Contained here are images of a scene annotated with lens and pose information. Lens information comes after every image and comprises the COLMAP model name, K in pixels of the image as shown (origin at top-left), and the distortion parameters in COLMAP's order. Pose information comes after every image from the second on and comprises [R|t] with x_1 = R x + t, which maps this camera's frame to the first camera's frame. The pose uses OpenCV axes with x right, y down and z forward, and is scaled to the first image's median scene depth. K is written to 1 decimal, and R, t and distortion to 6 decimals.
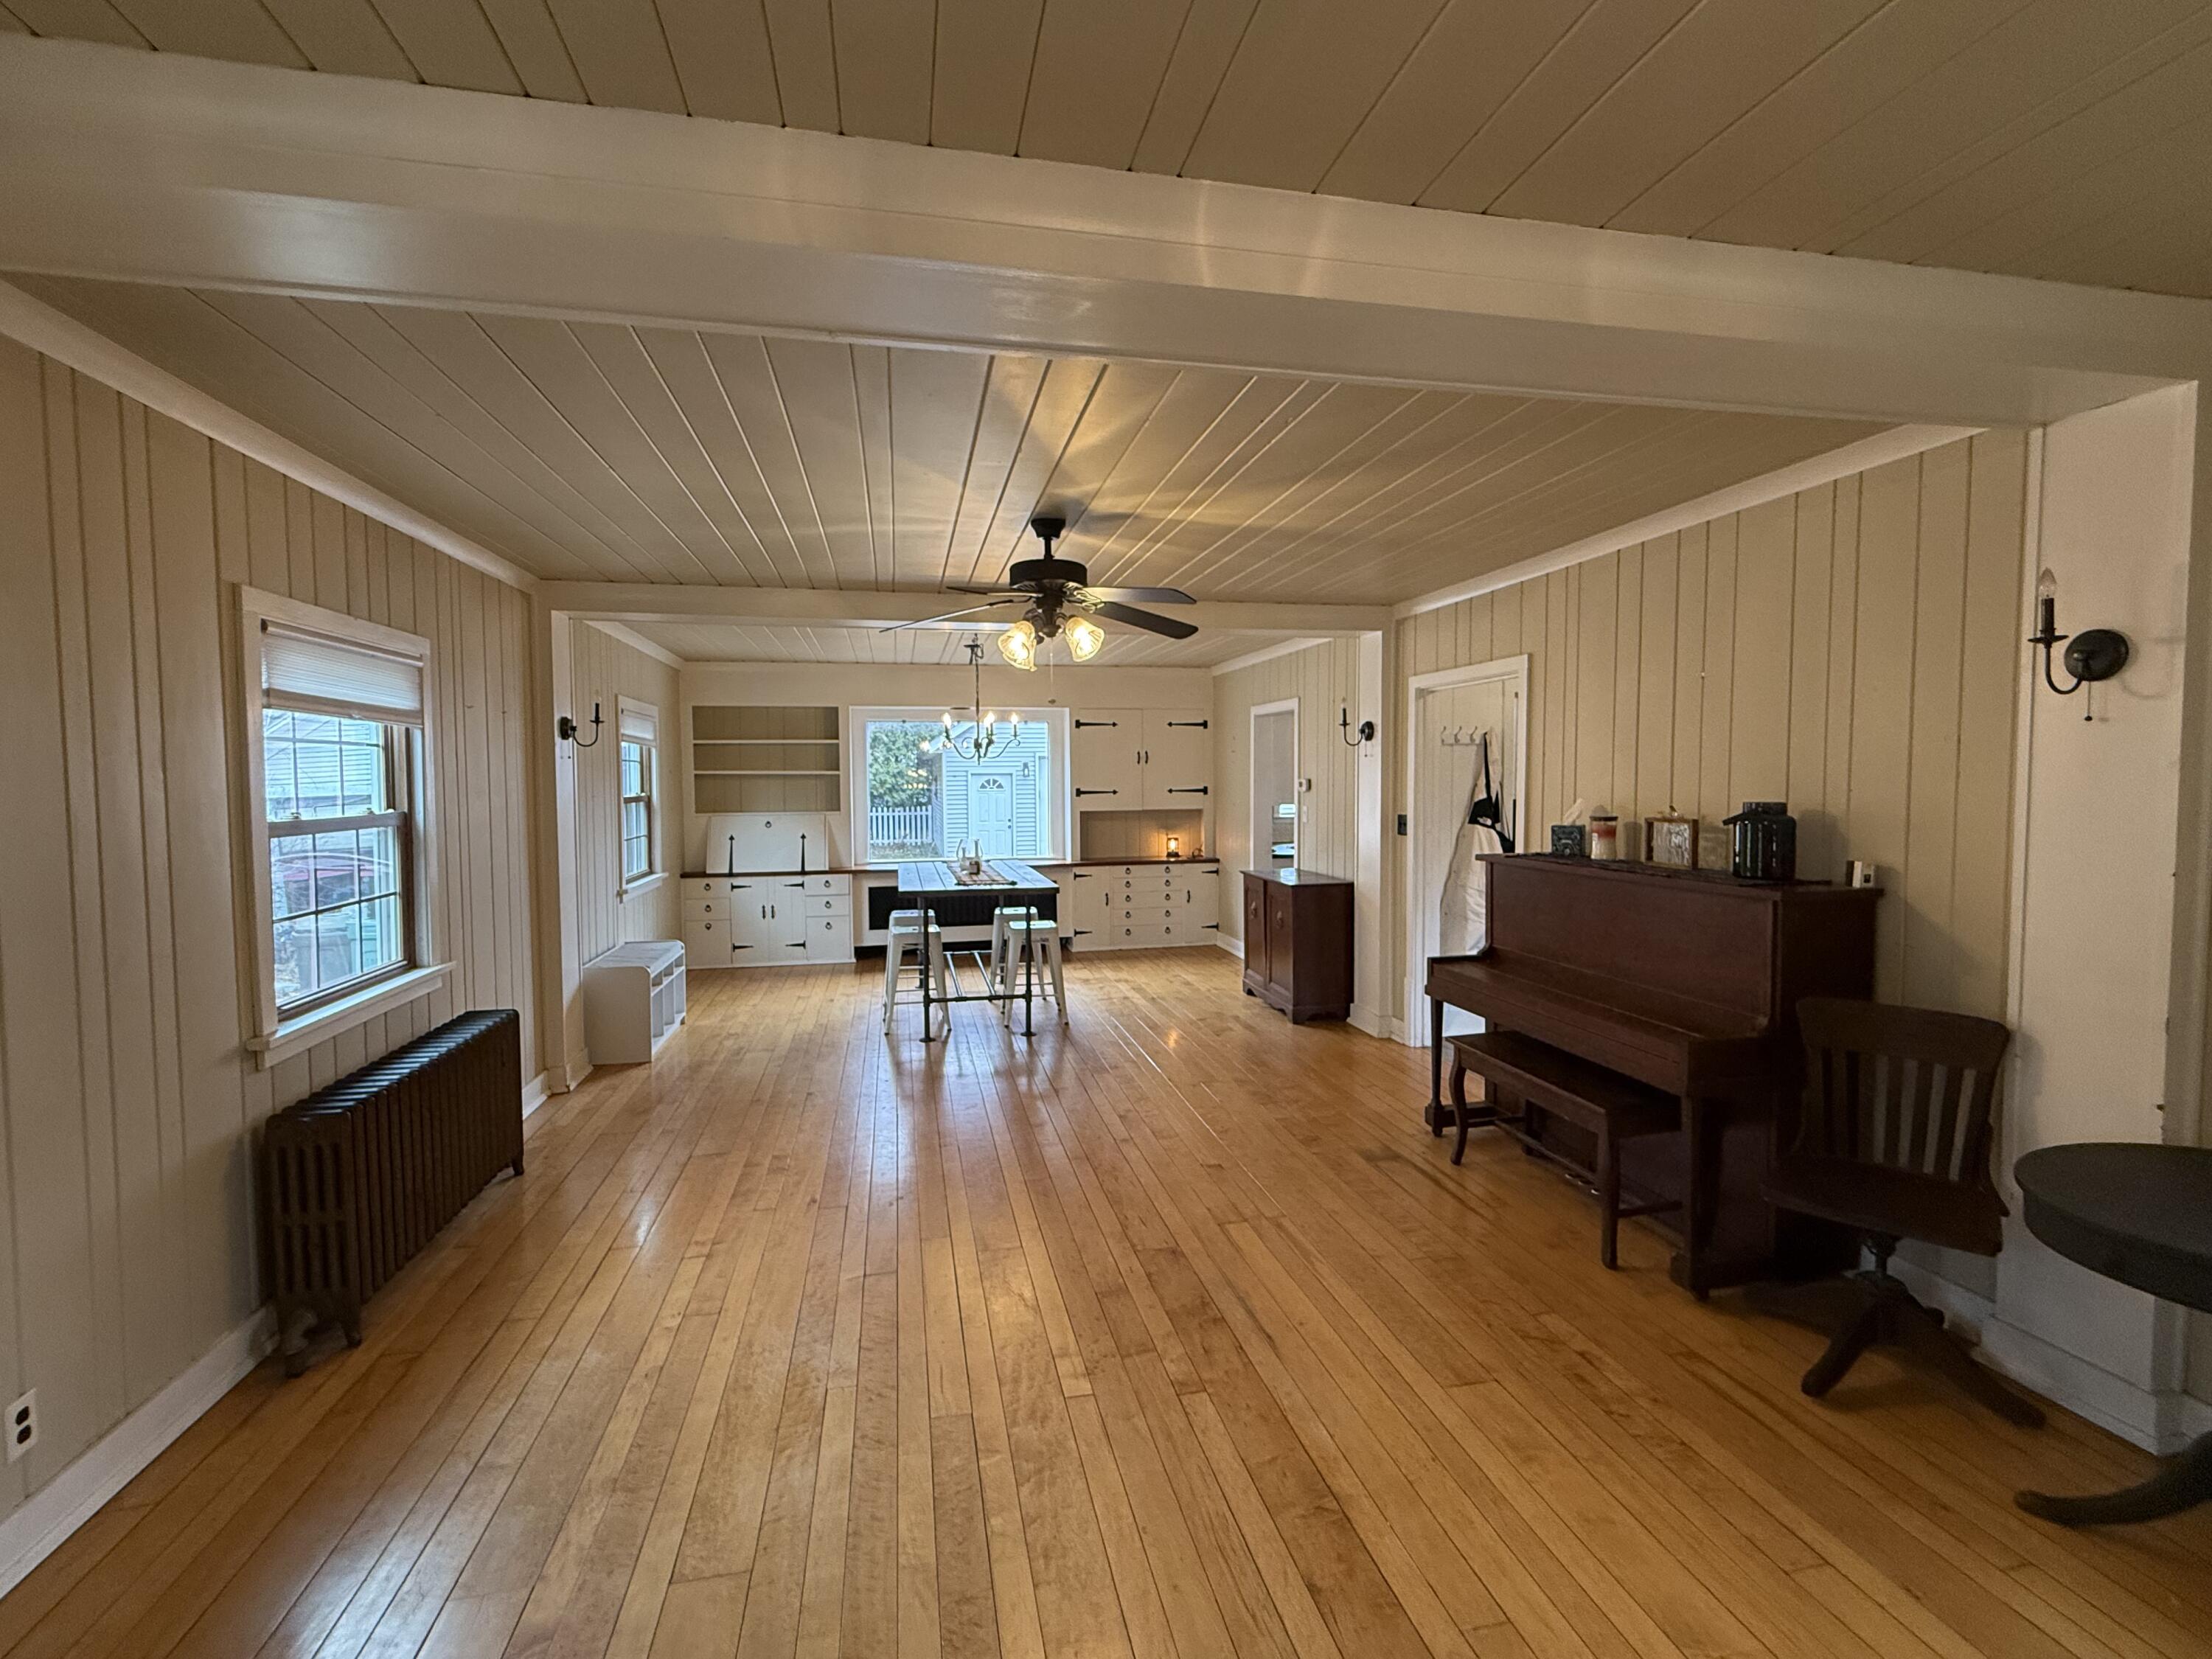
lens RADIAL K [[984.5, 0, 1106.0], [0, 984.5, 829.5], [0, 0, 1]] dist [0.002577, 0.000024]
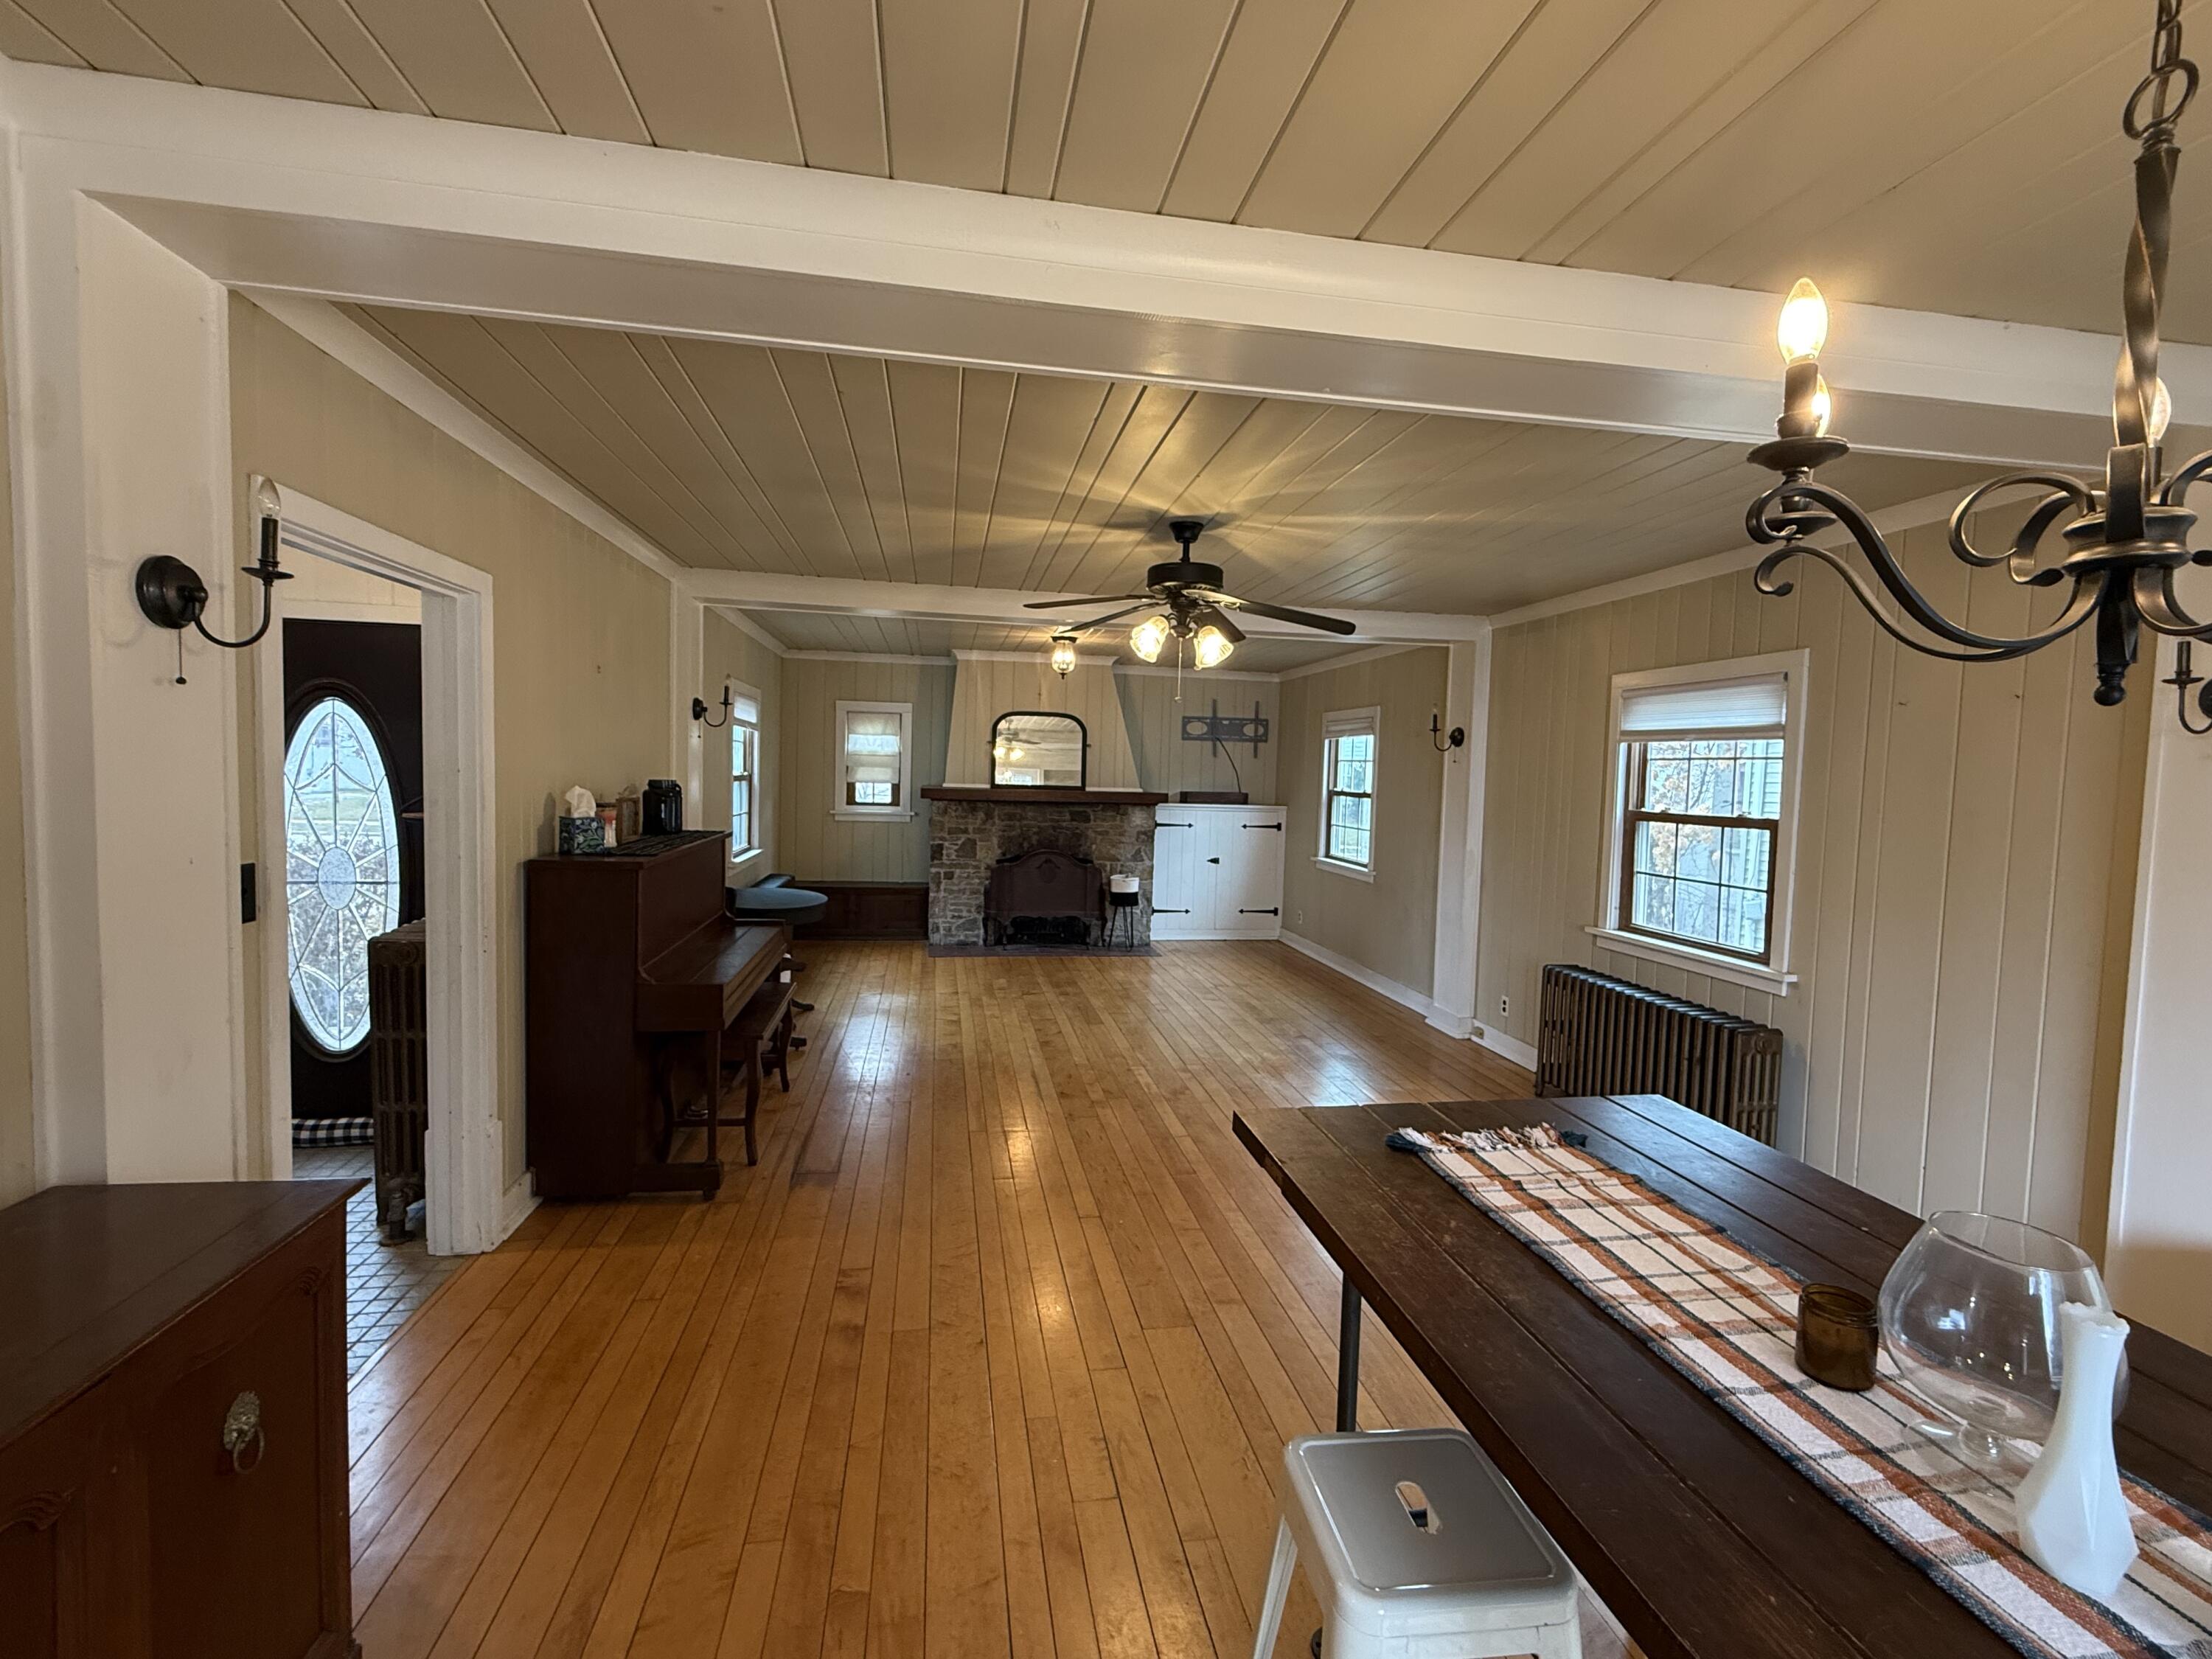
lens RADIAL K [[984.5, 0, 1106.0], [0, 984.5, 829.5], [0, 0, 1]] dist [0.002577, 0.000024]
pose [[-0.998966, -0.024954, 0.038001, -0.019673], [-0.020615, 0.993655, 0.110567, -0.107834], [-0.040519, 0.109669, -0.993142, 2.050105]]
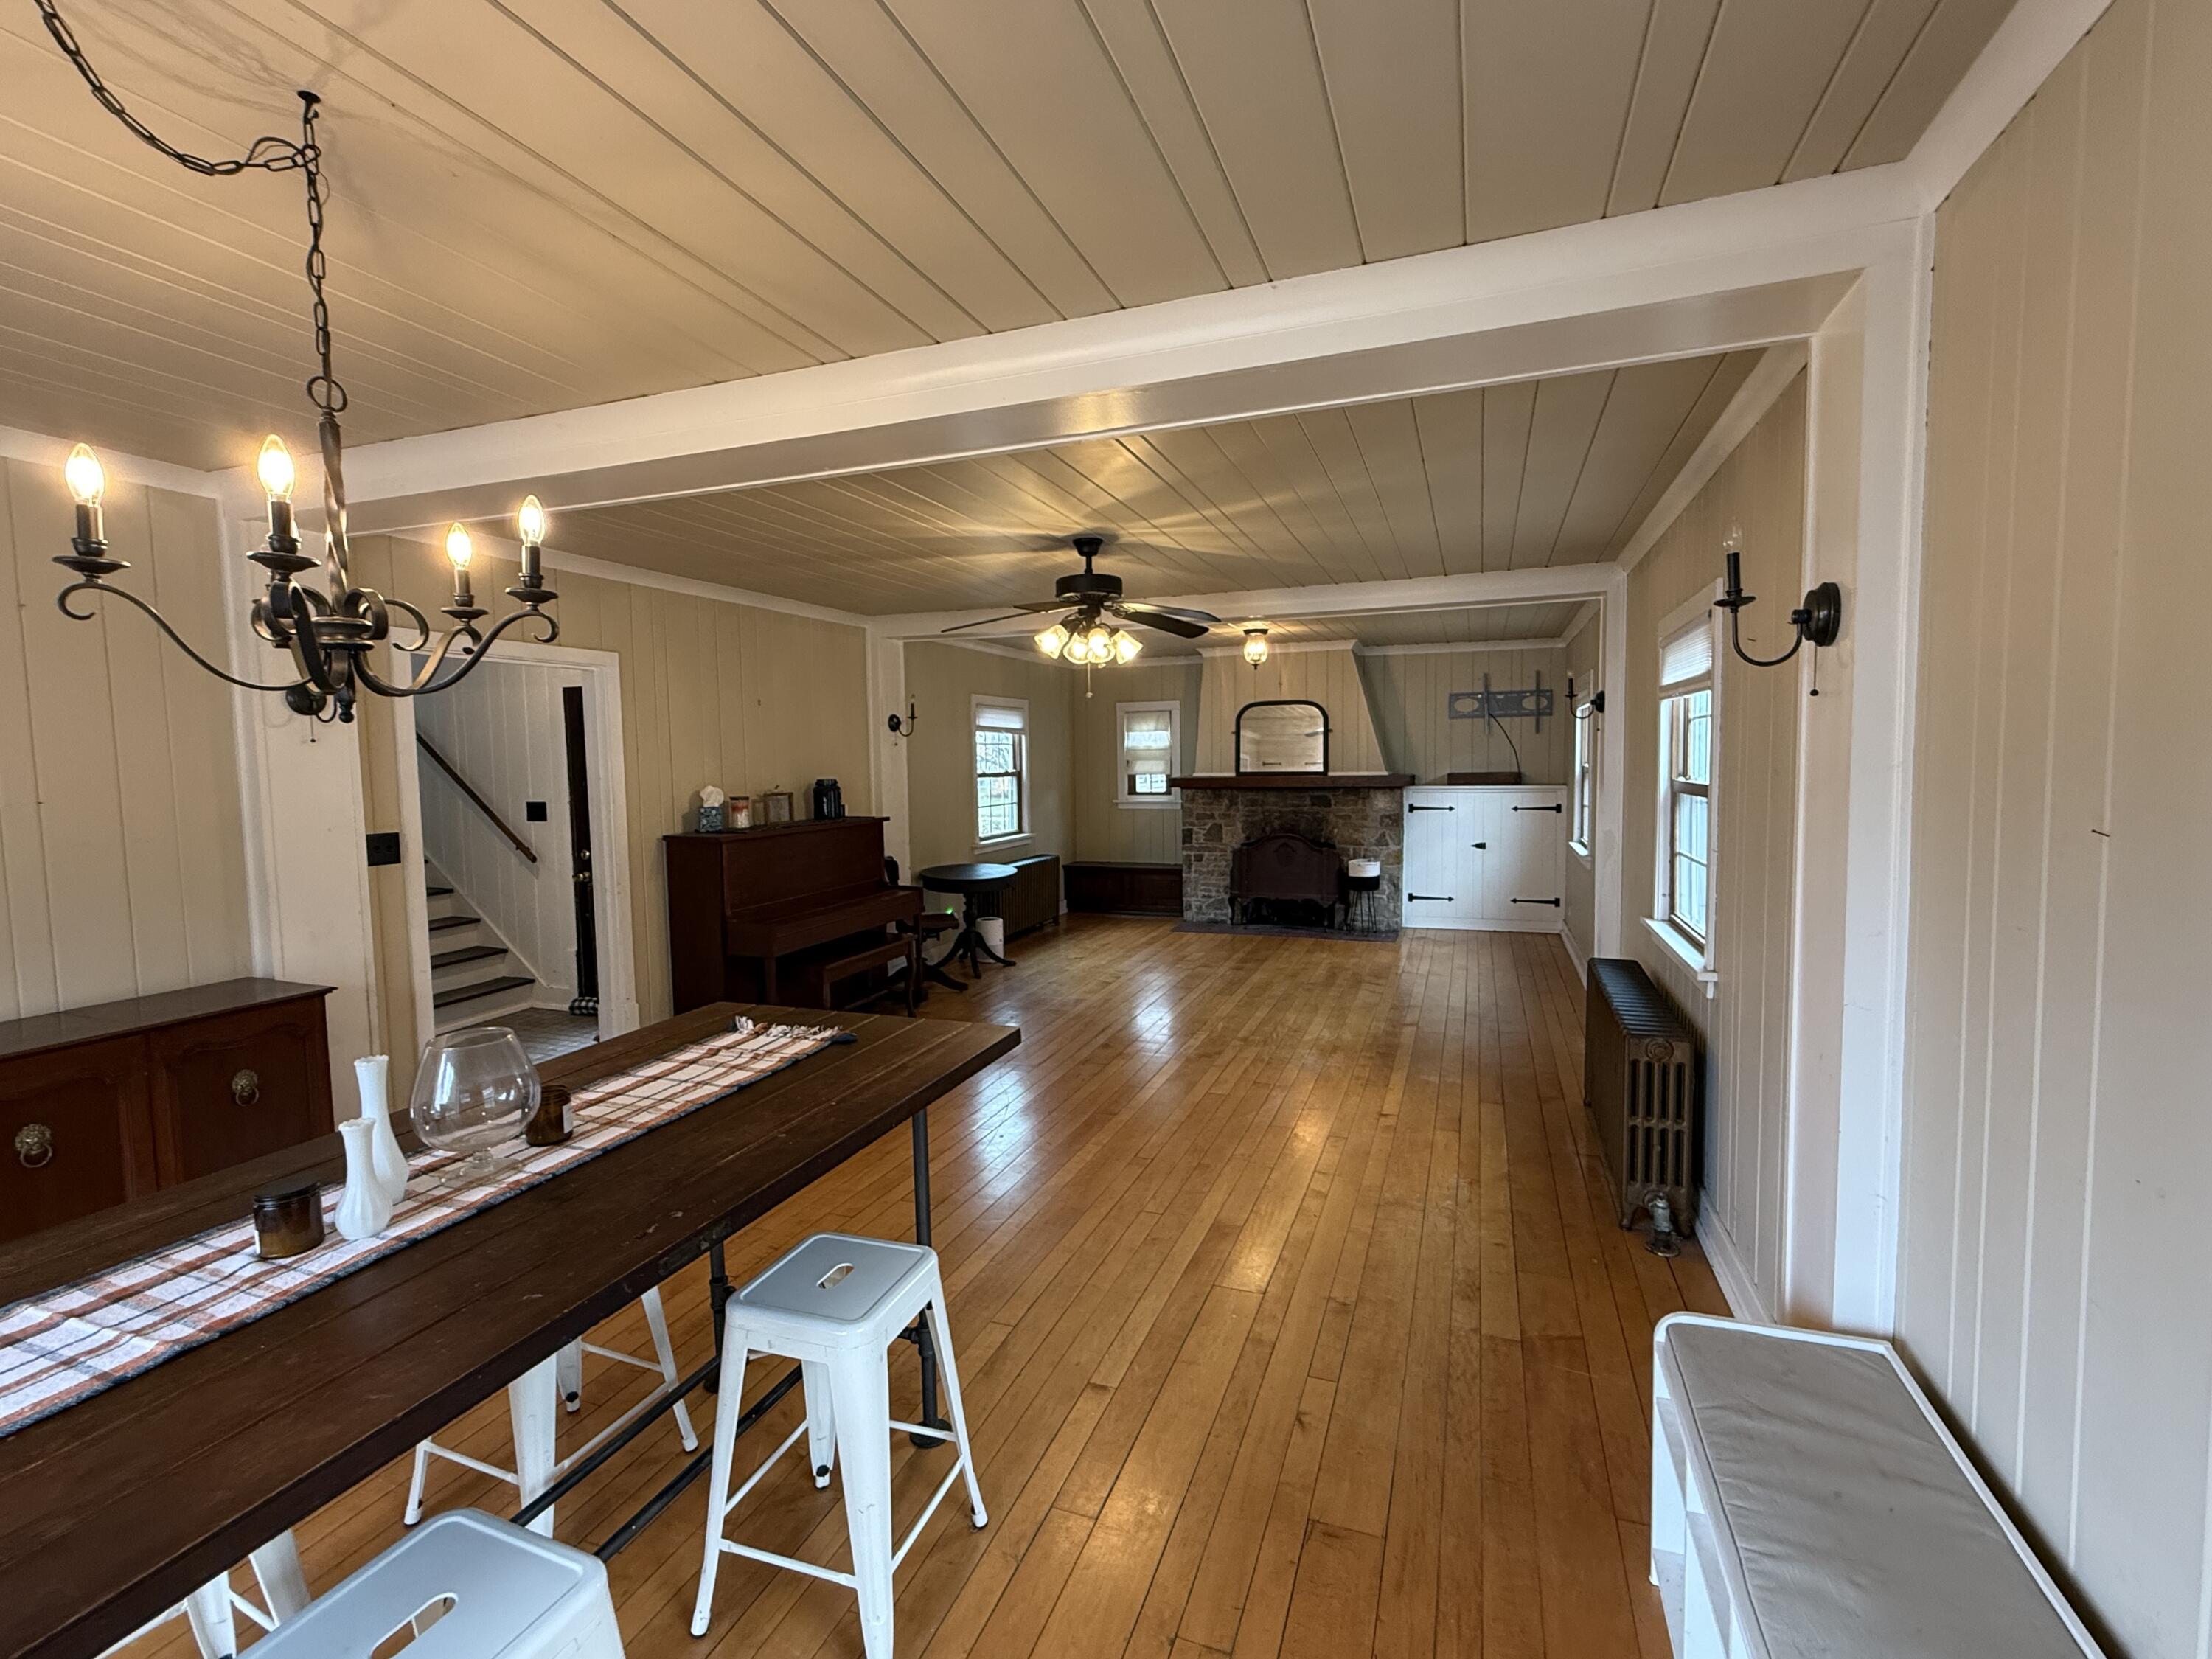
lens RADIAL K [[985.8, 0, 1108.6], [0, 985.8, 829.1], [0, 0, 1]] dist [0.001653, 0.000020]
pose [[-0.843173, -0.020331, 0.537257, -0.706356], [0.047485, 0.992563, 0.112084, -0.102469], [-0.535541, 0.120018, -0.835938, 1.995304]]
